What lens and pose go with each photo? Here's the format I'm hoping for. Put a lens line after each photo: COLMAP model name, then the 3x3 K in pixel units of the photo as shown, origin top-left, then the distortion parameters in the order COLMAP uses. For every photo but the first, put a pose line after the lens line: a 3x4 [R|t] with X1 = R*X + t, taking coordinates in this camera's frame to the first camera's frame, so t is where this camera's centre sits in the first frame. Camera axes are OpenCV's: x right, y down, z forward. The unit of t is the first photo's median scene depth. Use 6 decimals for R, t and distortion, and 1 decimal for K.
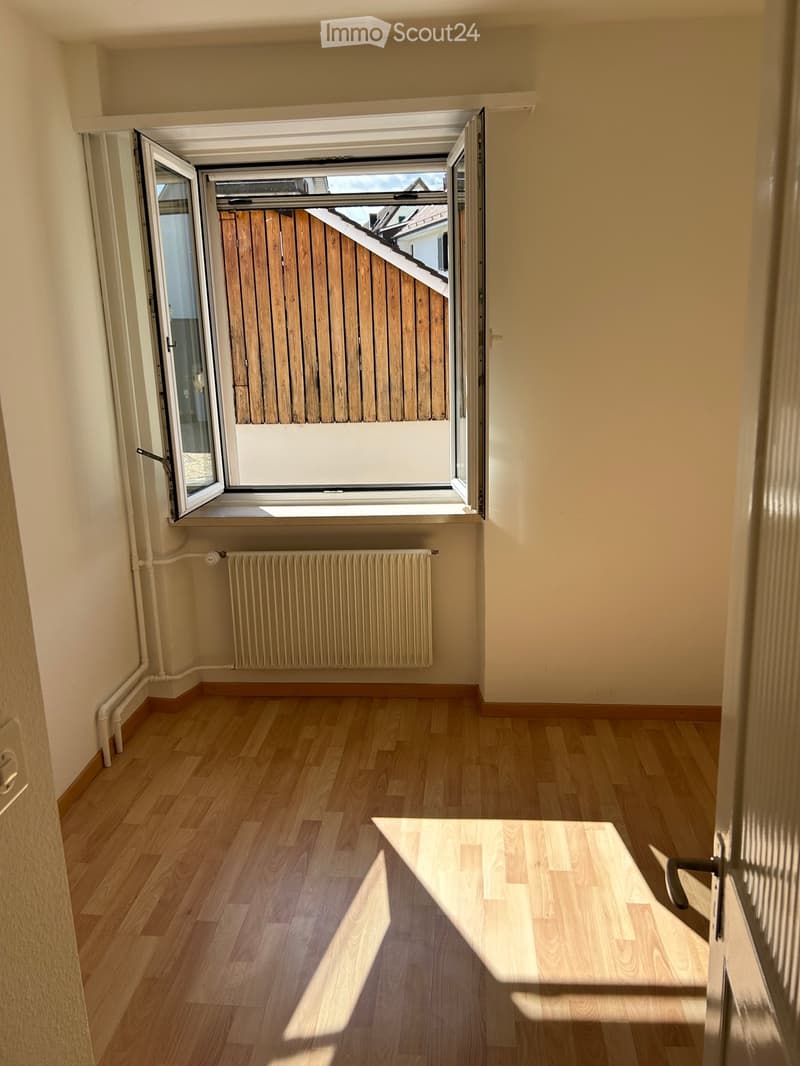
lens RADIAL K [[801.6, 0, 403.5], [0, 801.6, 527.4], [0, 0, 1]] dist [0.062584, -0.067606]
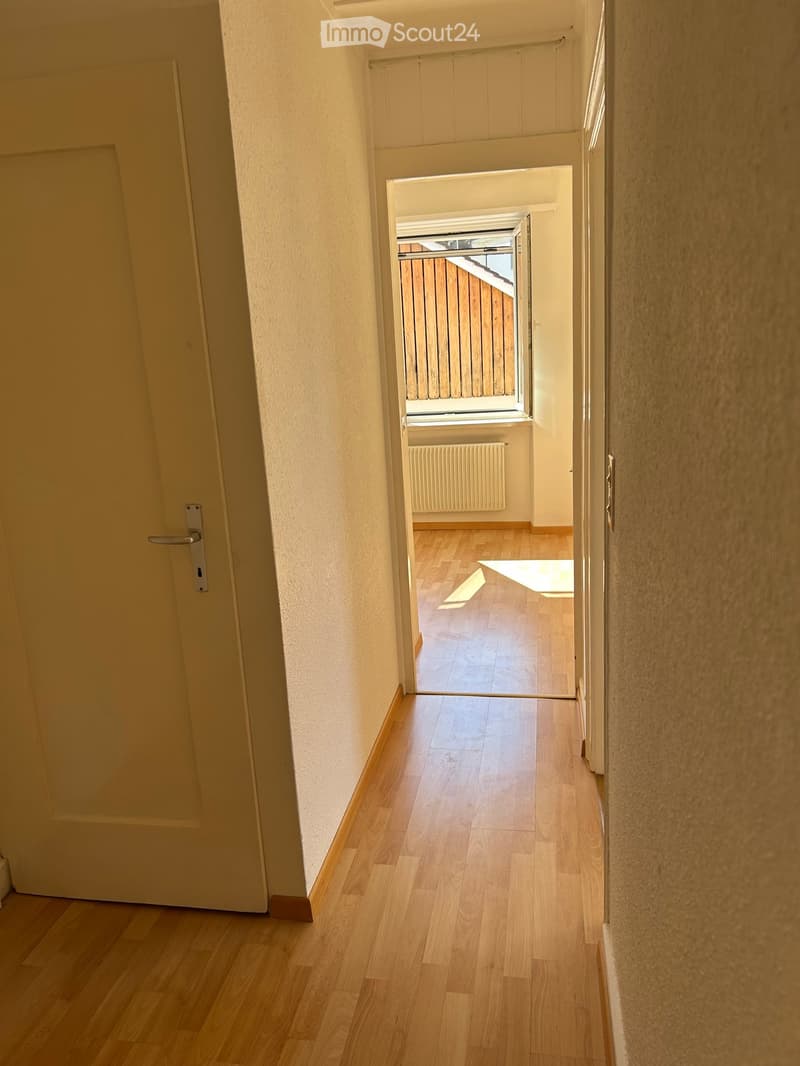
lens RADIAL K [[801.6, 0, 403.5], [0, 801.6, 527.4], [0, 0, 1]] dist [0.062584, -0.067606]
pose [[0.995865, -0.003157, -0.090790, -0.010545], [0.003256, 0.999994, 0.000947, 0.079051], [0.090787, -0.001239, 0.995870, -0.306338]]
